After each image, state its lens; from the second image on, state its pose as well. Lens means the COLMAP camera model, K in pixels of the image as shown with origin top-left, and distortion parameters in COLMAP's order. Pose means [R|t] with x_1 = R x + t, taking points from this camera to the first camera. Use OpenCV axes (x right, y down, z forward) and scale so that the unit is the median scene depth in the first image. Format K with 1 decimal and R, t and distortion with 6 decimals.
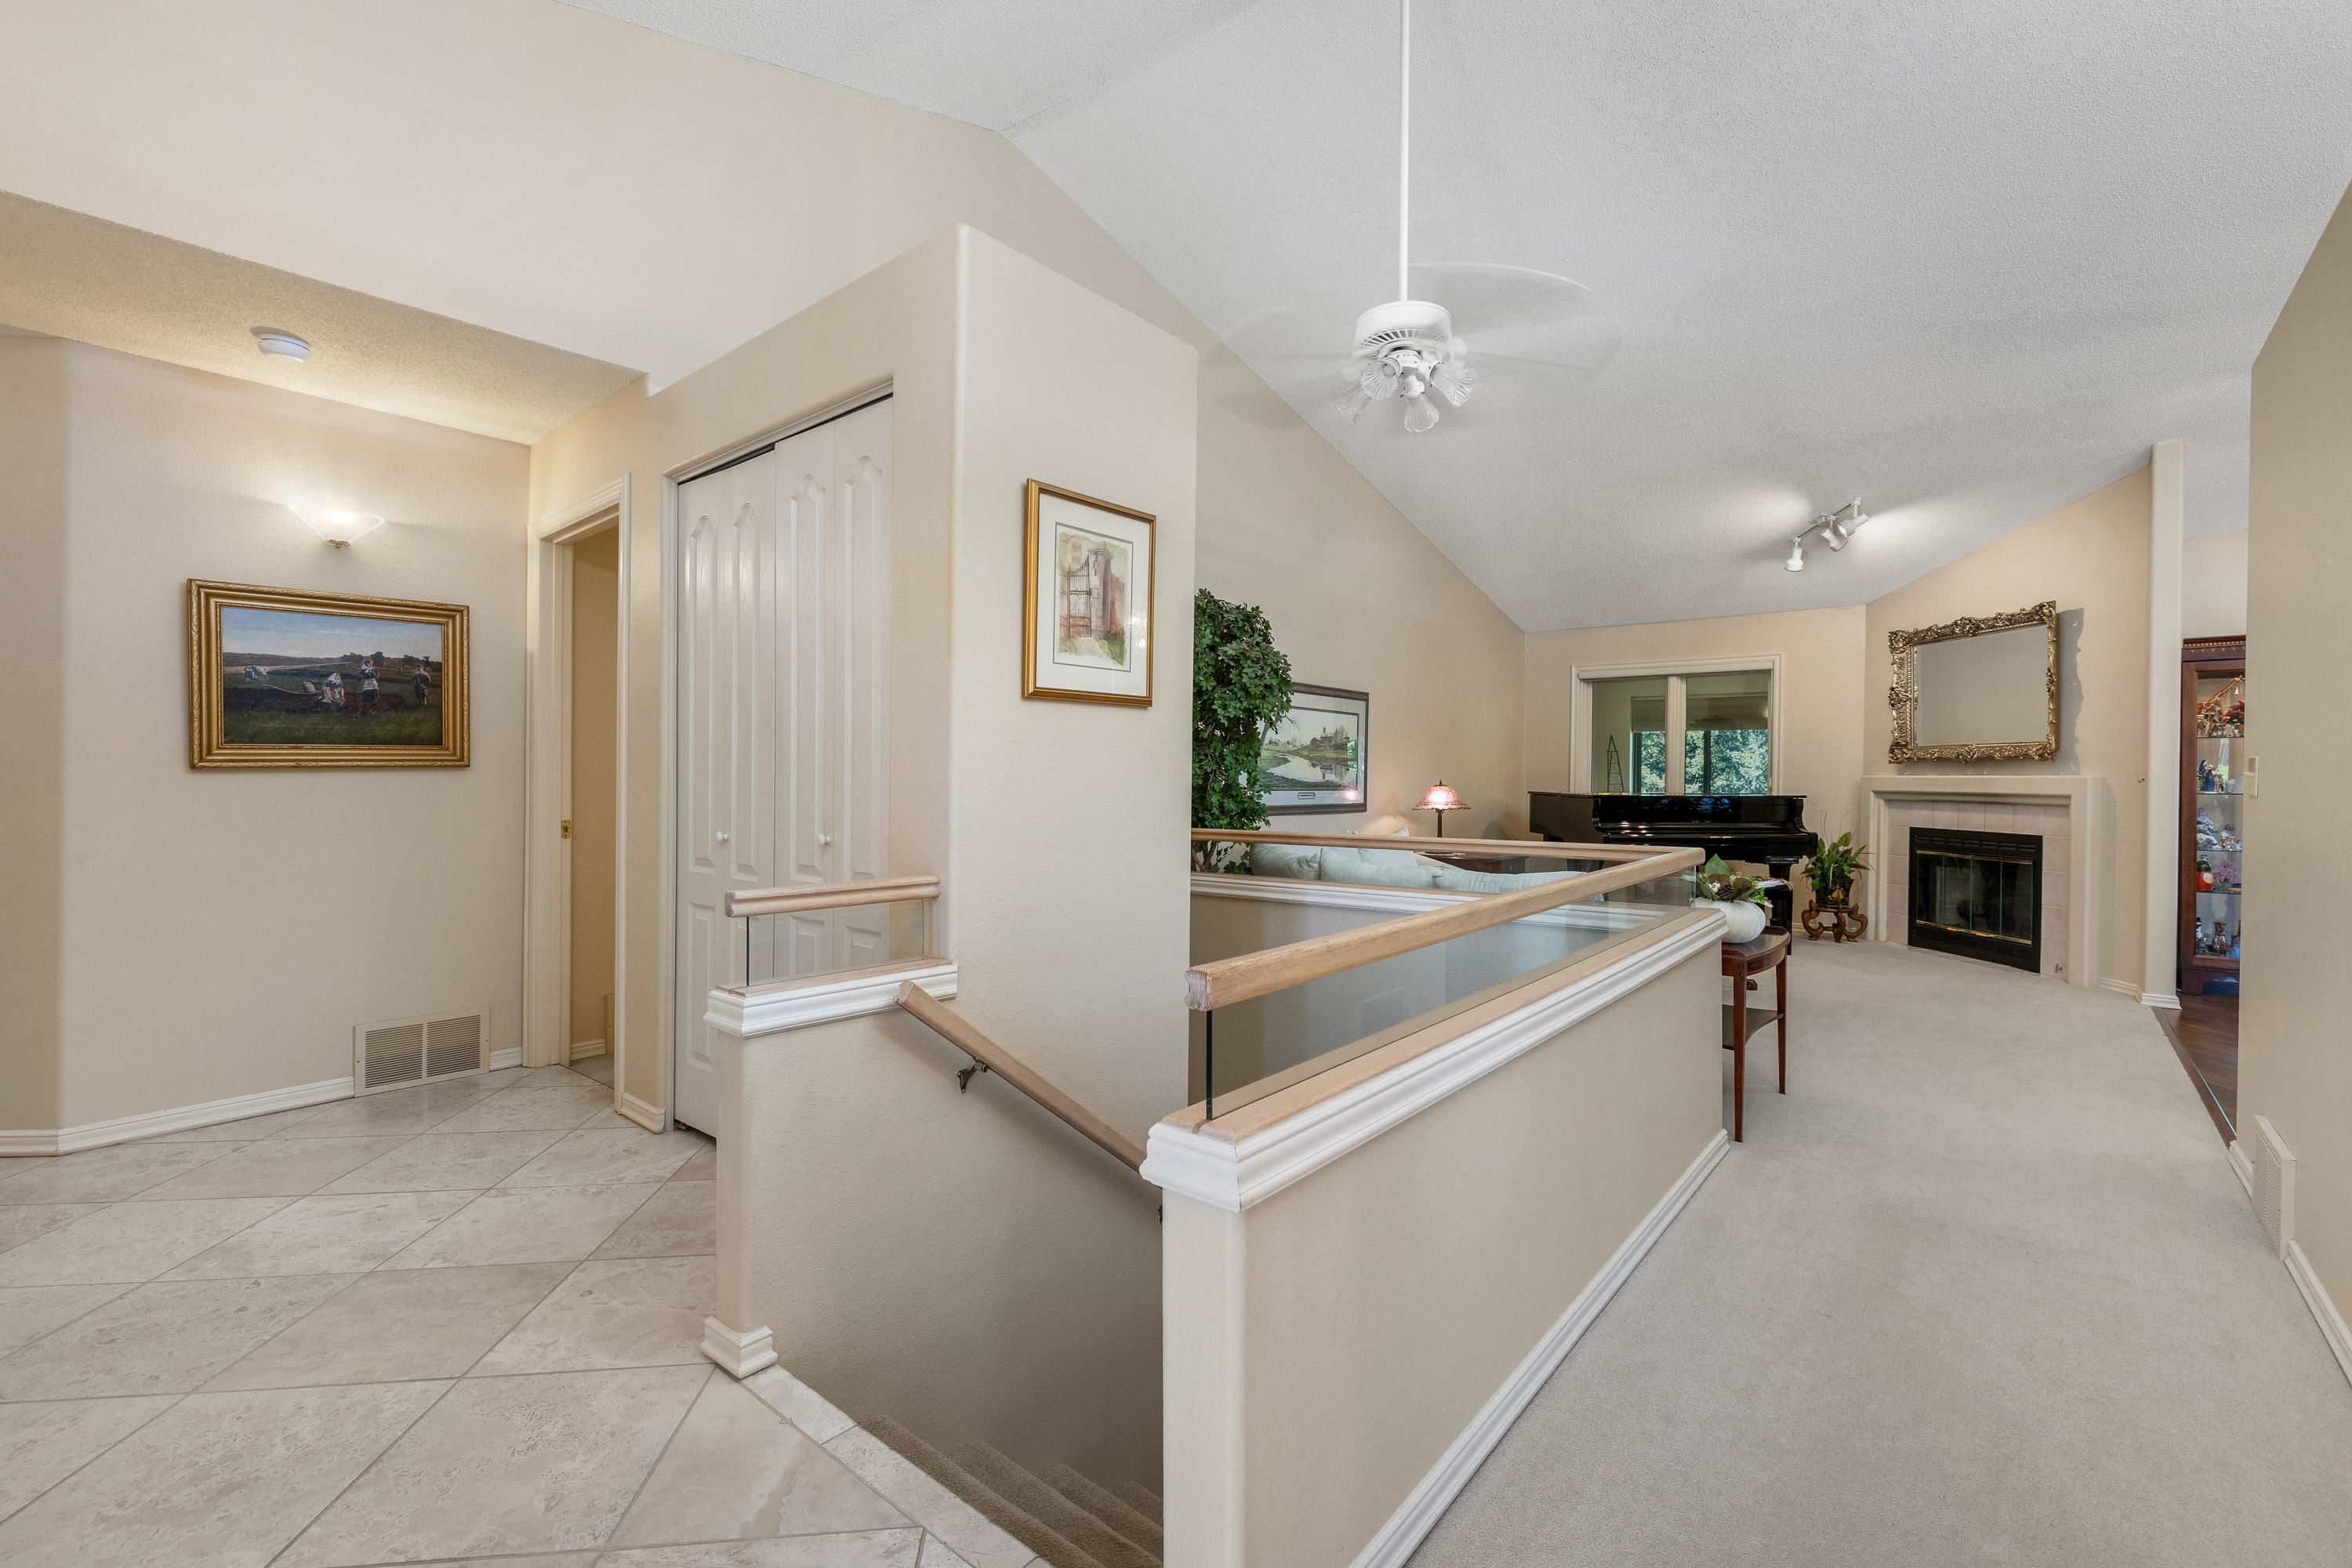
lens RADIAL K [[1023.6, 0, 1184.5], [0, 1023.6, 778.2], [0, 0, 1]] dist [-0.004805, 0.001336]
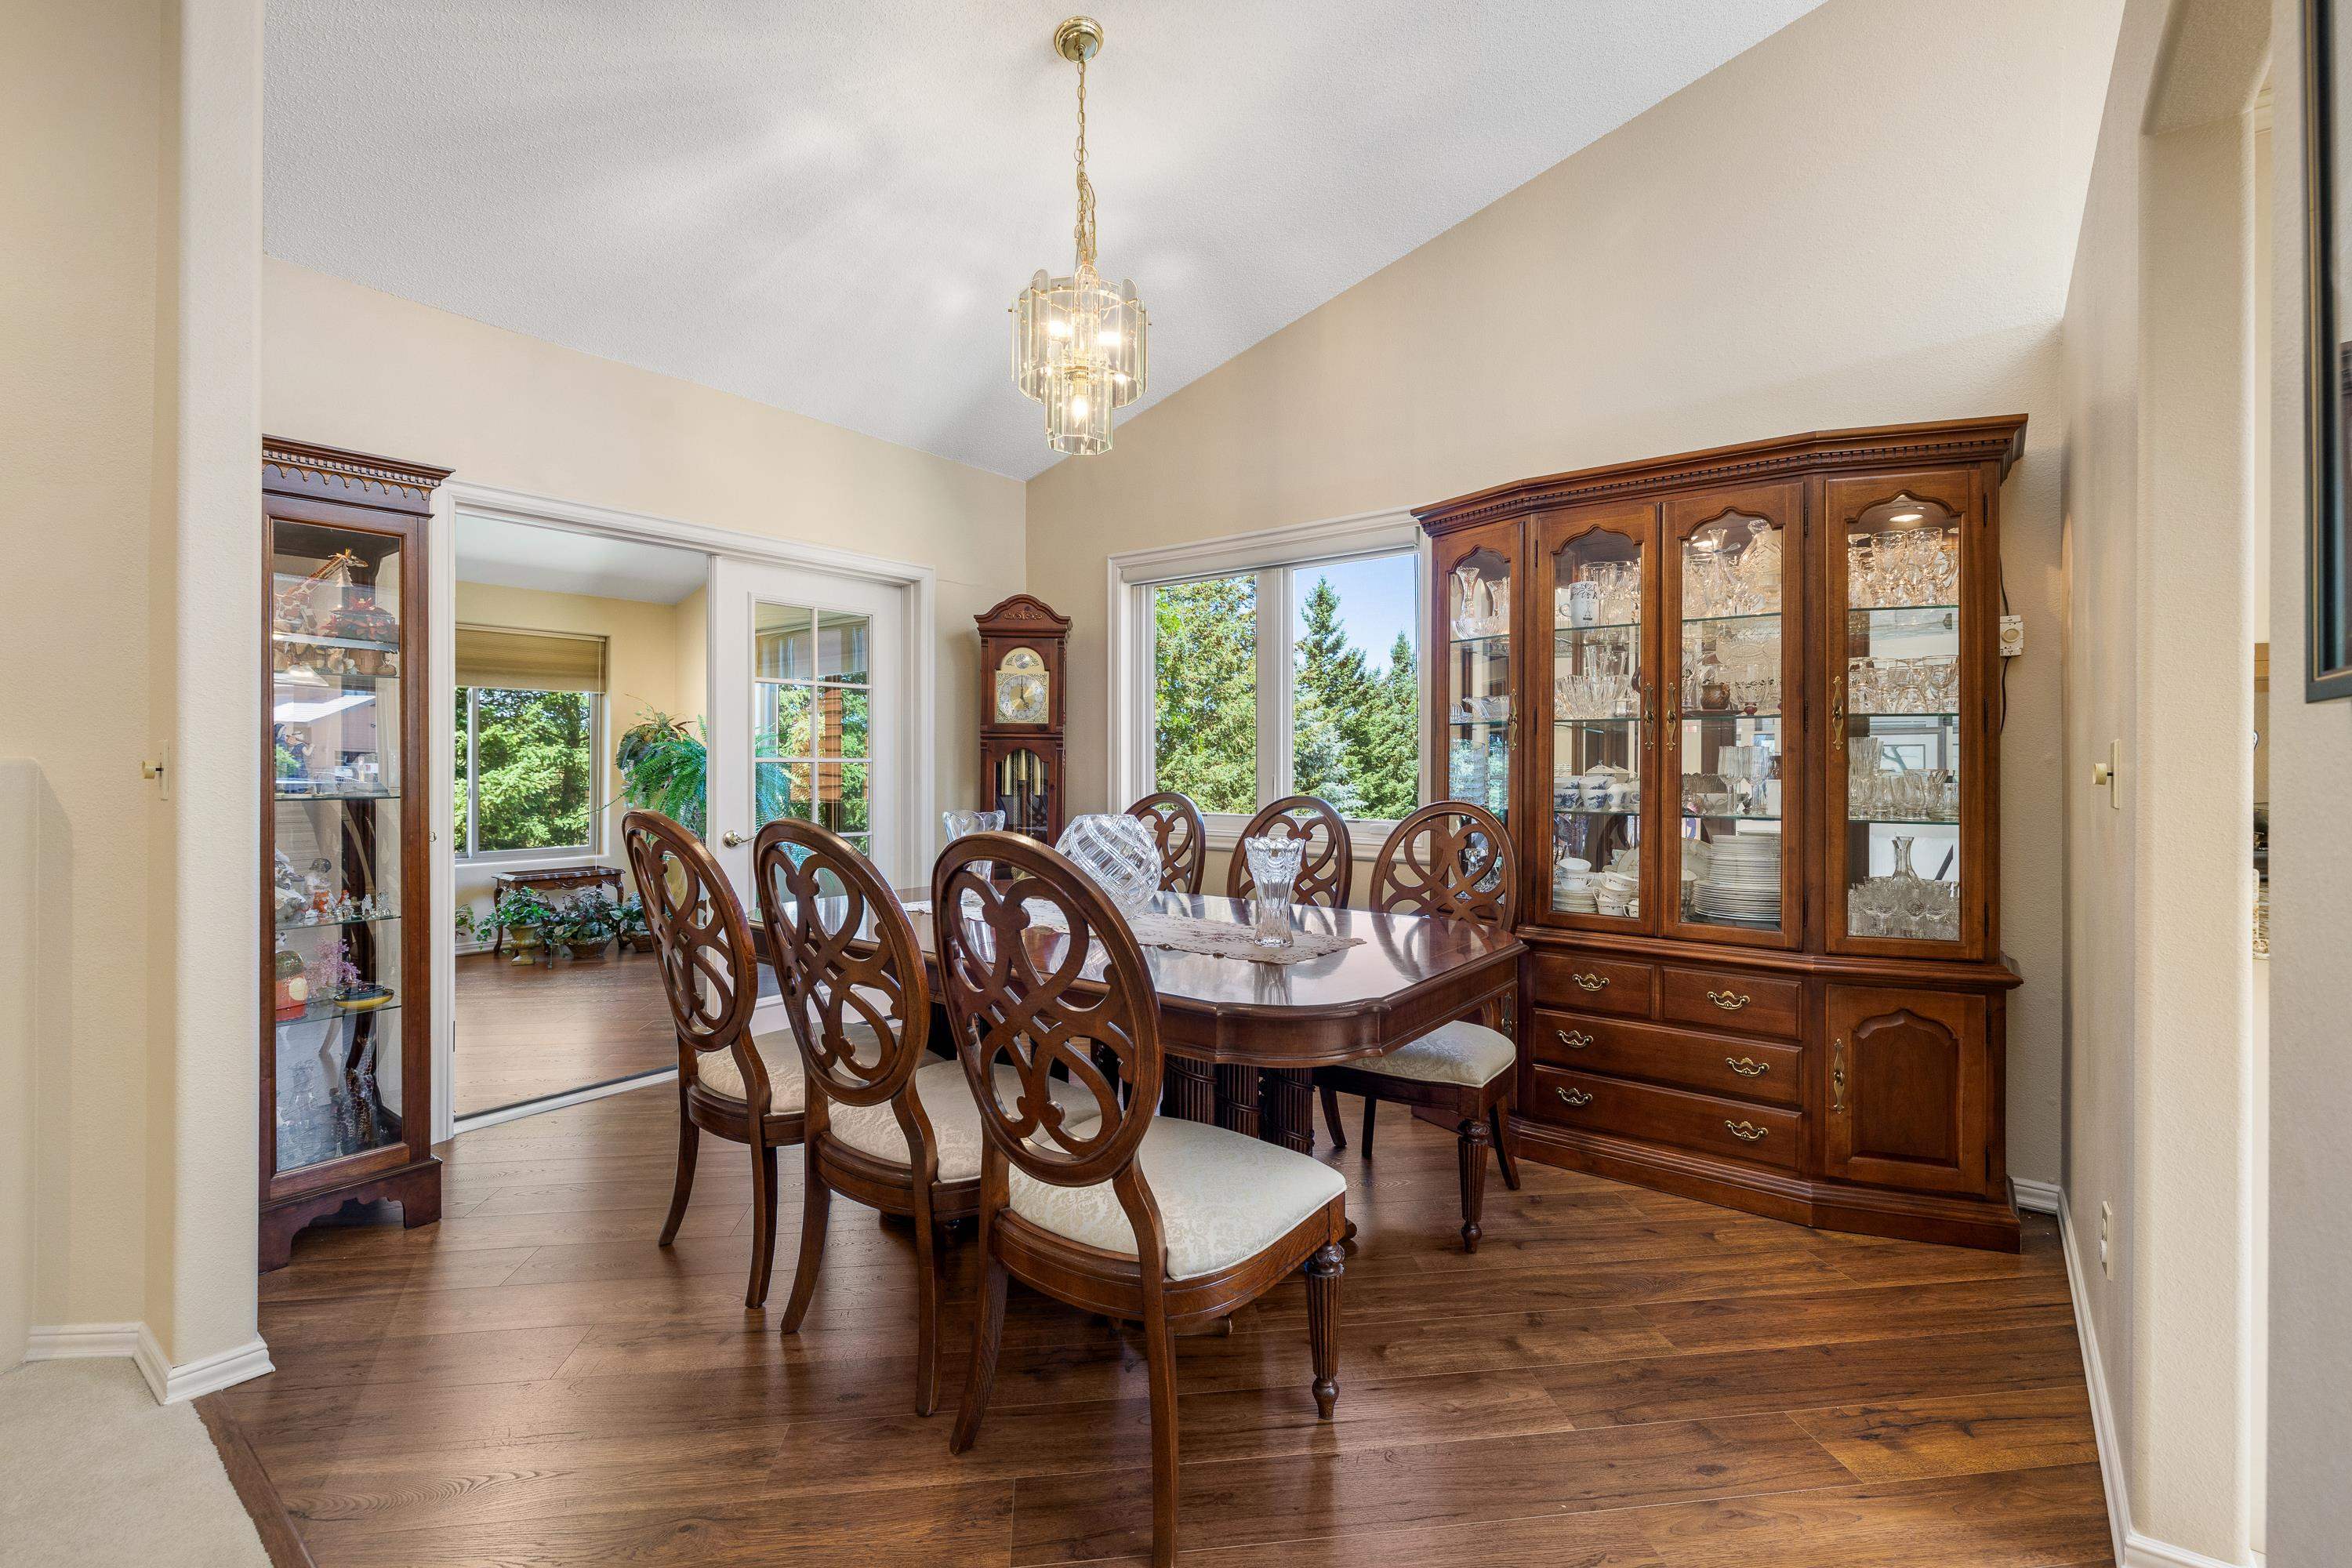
lens RADIAL K [[1023.6, 0, 1221.1], [0, 1023.6, 752.7], [0, 0, 1]] dist [-0.004805, 0.001336]
pose [[-0.045513, -0.000343, 0.998964, 0.452157], [0.010401, 0.999946, 0.000817, -0.001136], [-0.998910, 0.010427, -0.045507, 0.516136]]
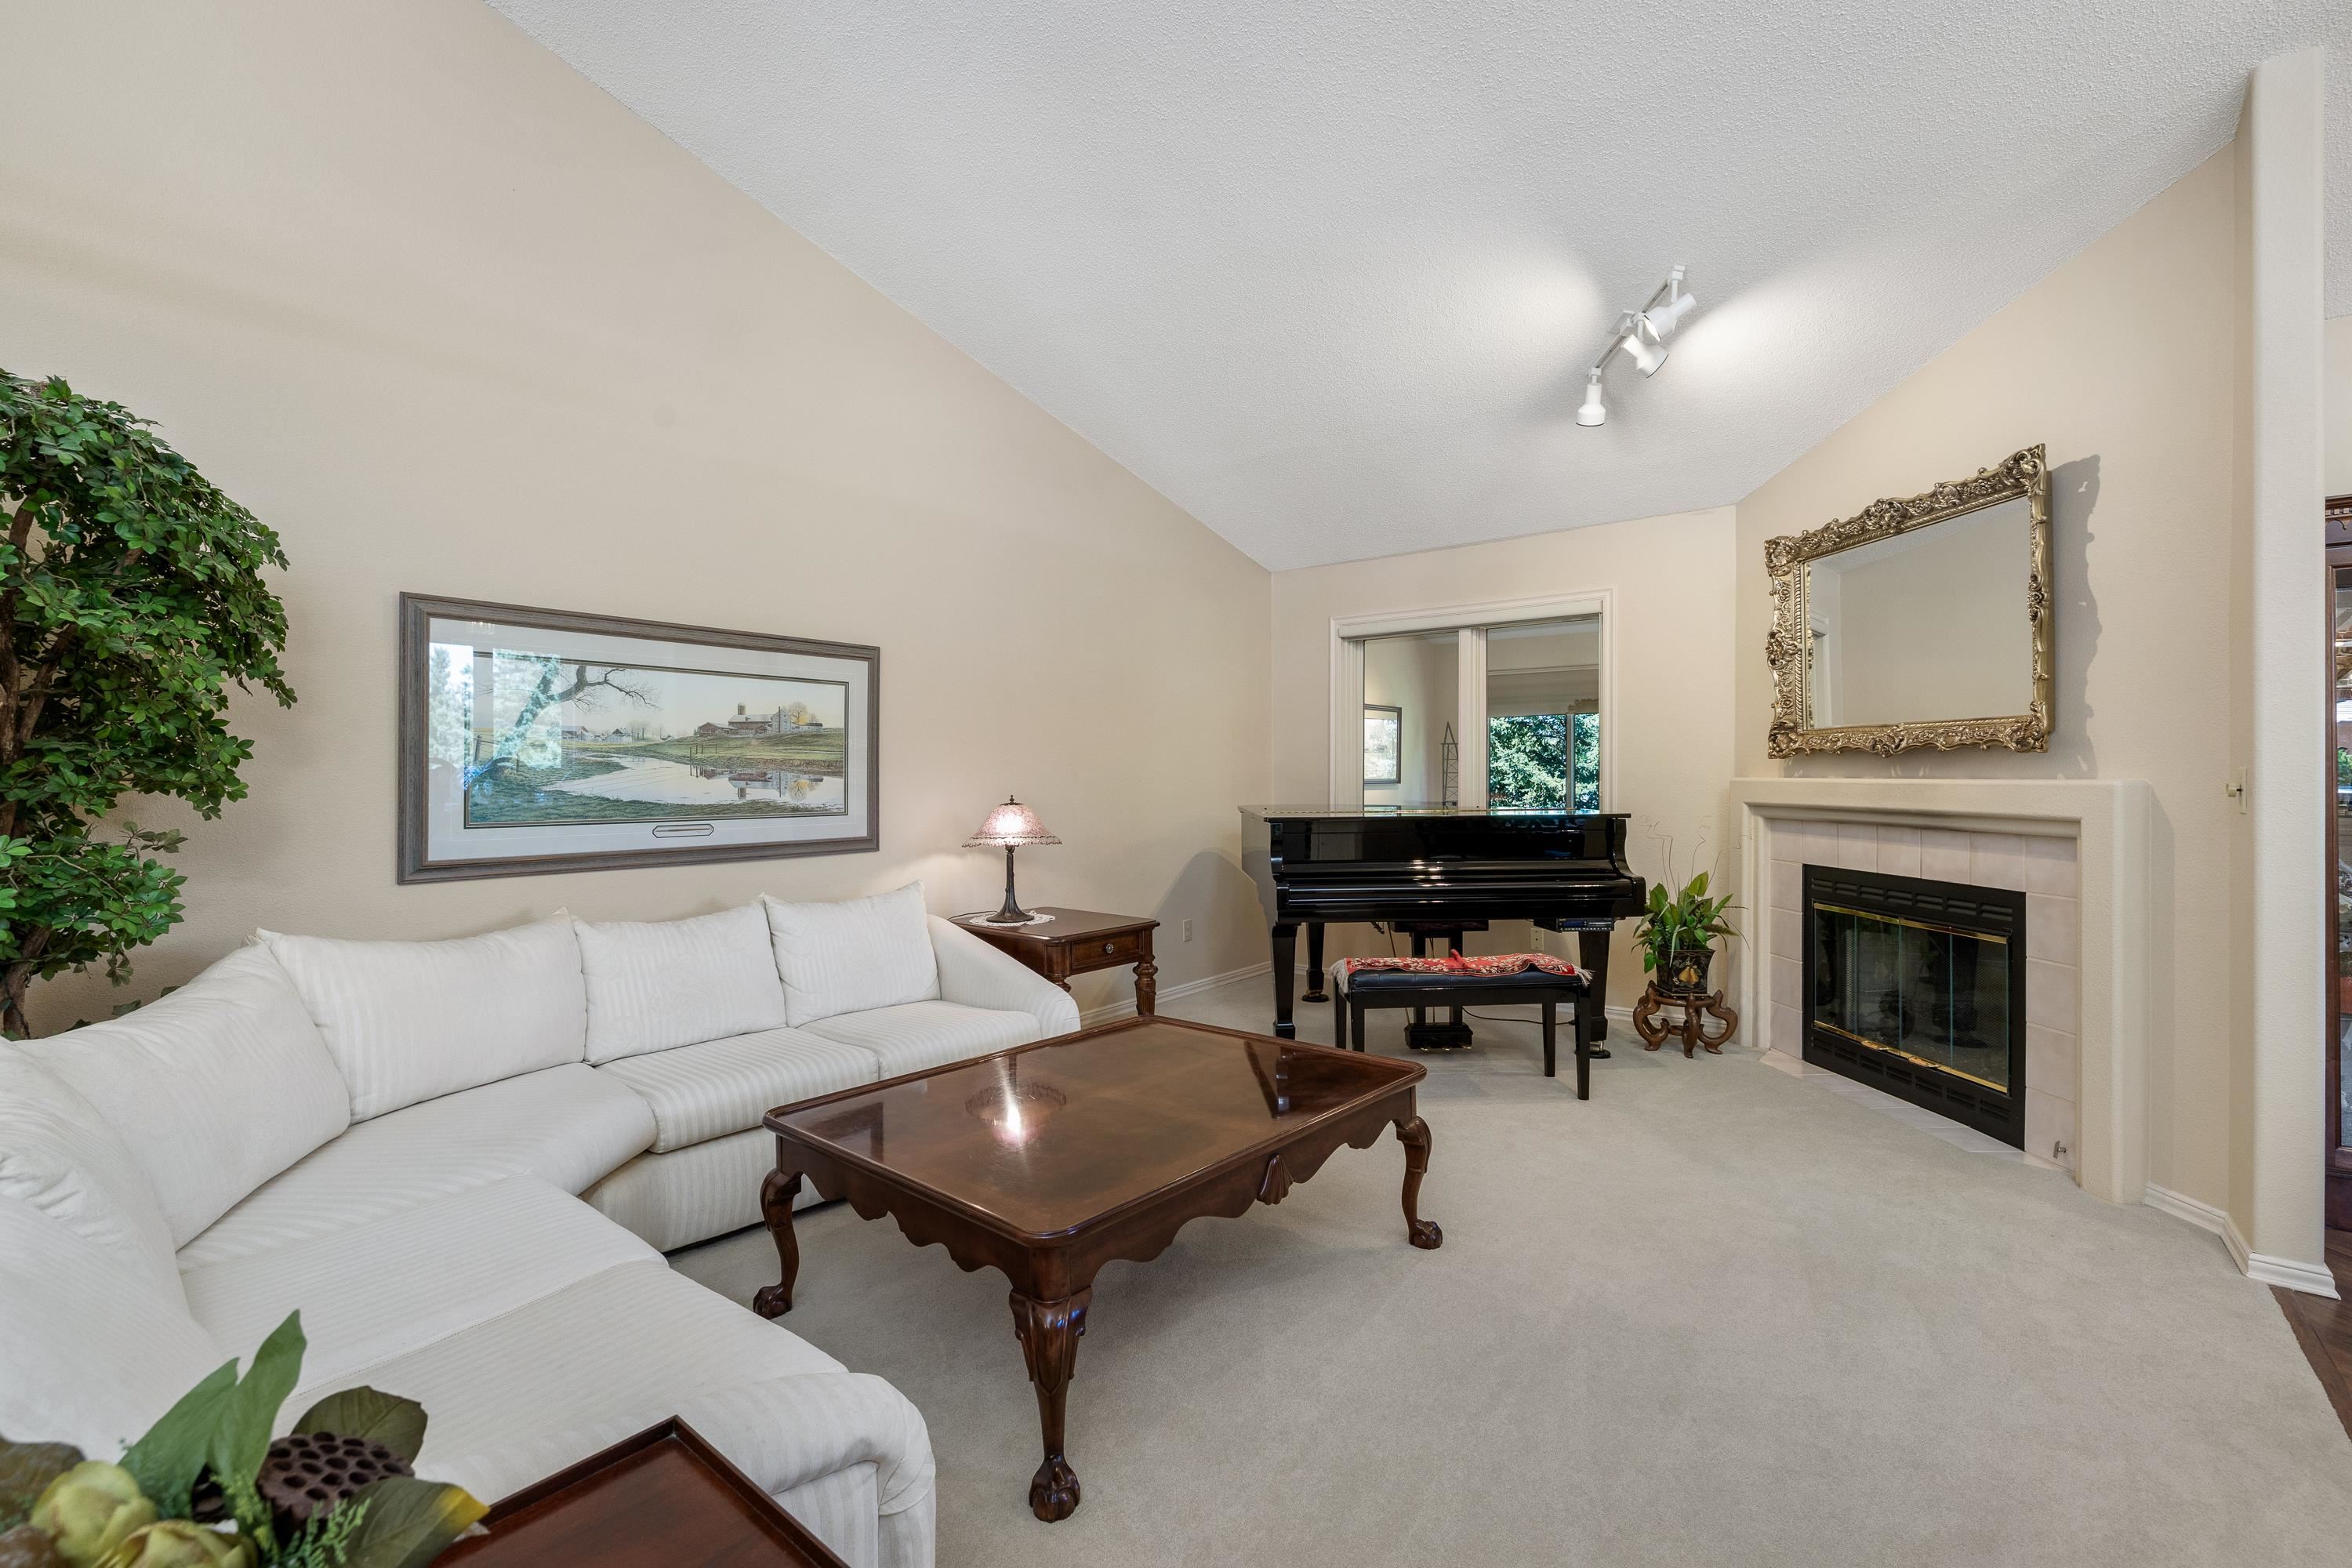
lens RADIAL K [[1023.6, 0, 1181.6], [0, 1023.6, 769.9], [0, 0, 1]] dist [-0.004805, 0.001336]
pose [[0.999718, -0.010933, 0.021095, 0.356940], [0.011051, 0.999924, -0.005504, -0.008791], [-0.021033, 0.005736, 0.999762, 0.436199]]
